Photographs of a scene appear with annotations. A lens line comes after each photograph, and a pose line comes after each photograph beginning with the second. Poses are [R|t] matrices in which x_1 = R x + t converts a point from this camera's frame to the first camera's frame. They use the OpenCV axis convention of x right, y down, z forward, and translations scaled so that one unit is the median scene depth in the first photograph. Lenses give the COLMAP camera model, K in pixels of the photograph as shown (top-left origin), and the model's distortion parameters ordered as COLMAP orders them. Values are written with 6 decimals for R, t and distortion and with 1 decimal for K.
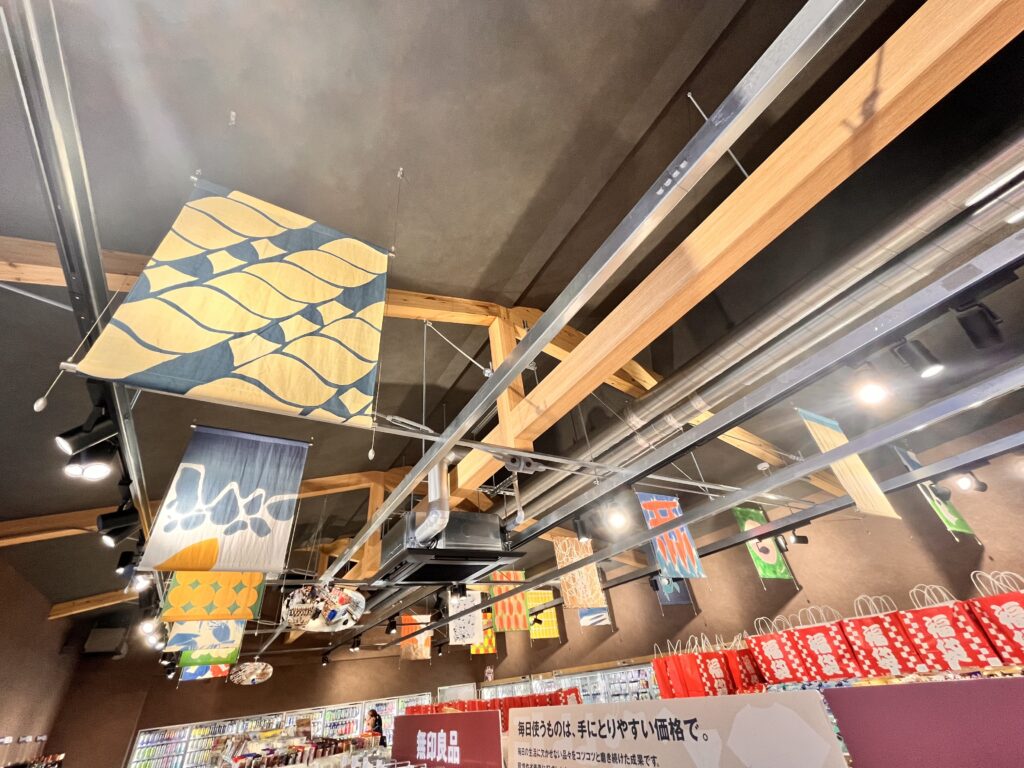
lens RADIAL K [[414.1, 0, 507.1], [0, 414.1, 384.7], [0, 0, 1]] dist [-0.002262, 0.000044]
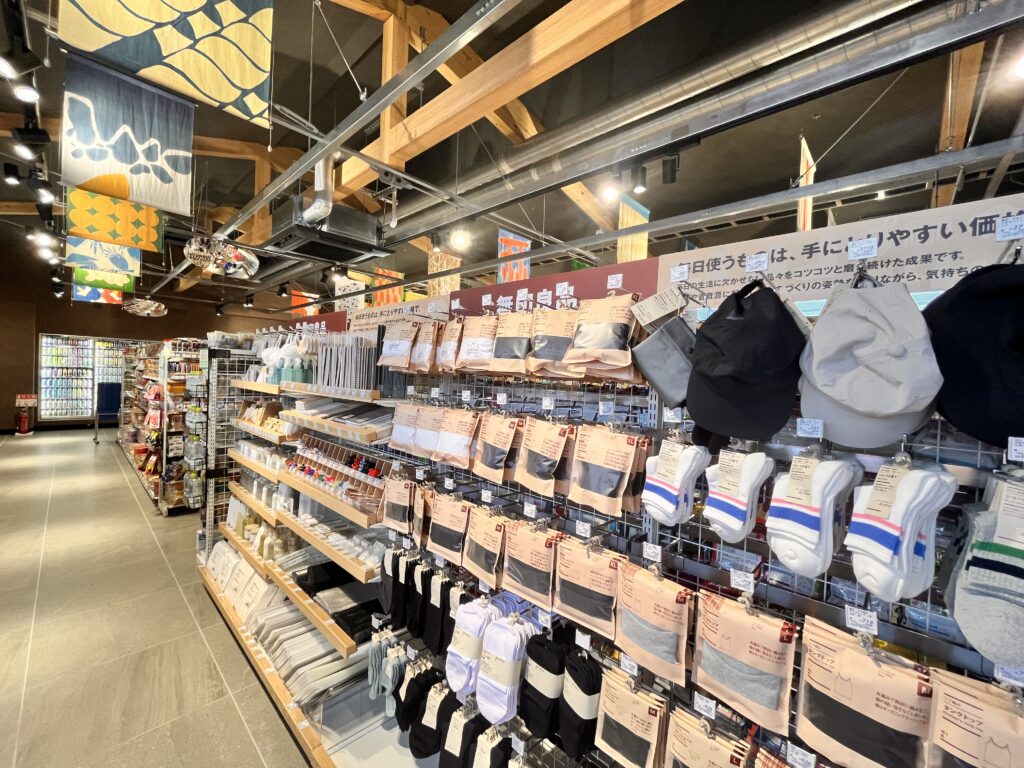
lens RADIAL K [[414.1, 0, 511.8], [0, 414.1, 384.2], [0, 0, 1]] dist [-0.002262, 0.000044]
pose [[0.949244, 0.136824, 0.283223, 0.088829], [-0.278714, 0.783237, 0.555751, -0.101925], [-0.145791, -0.606481, 0.781617, -0.359684]]
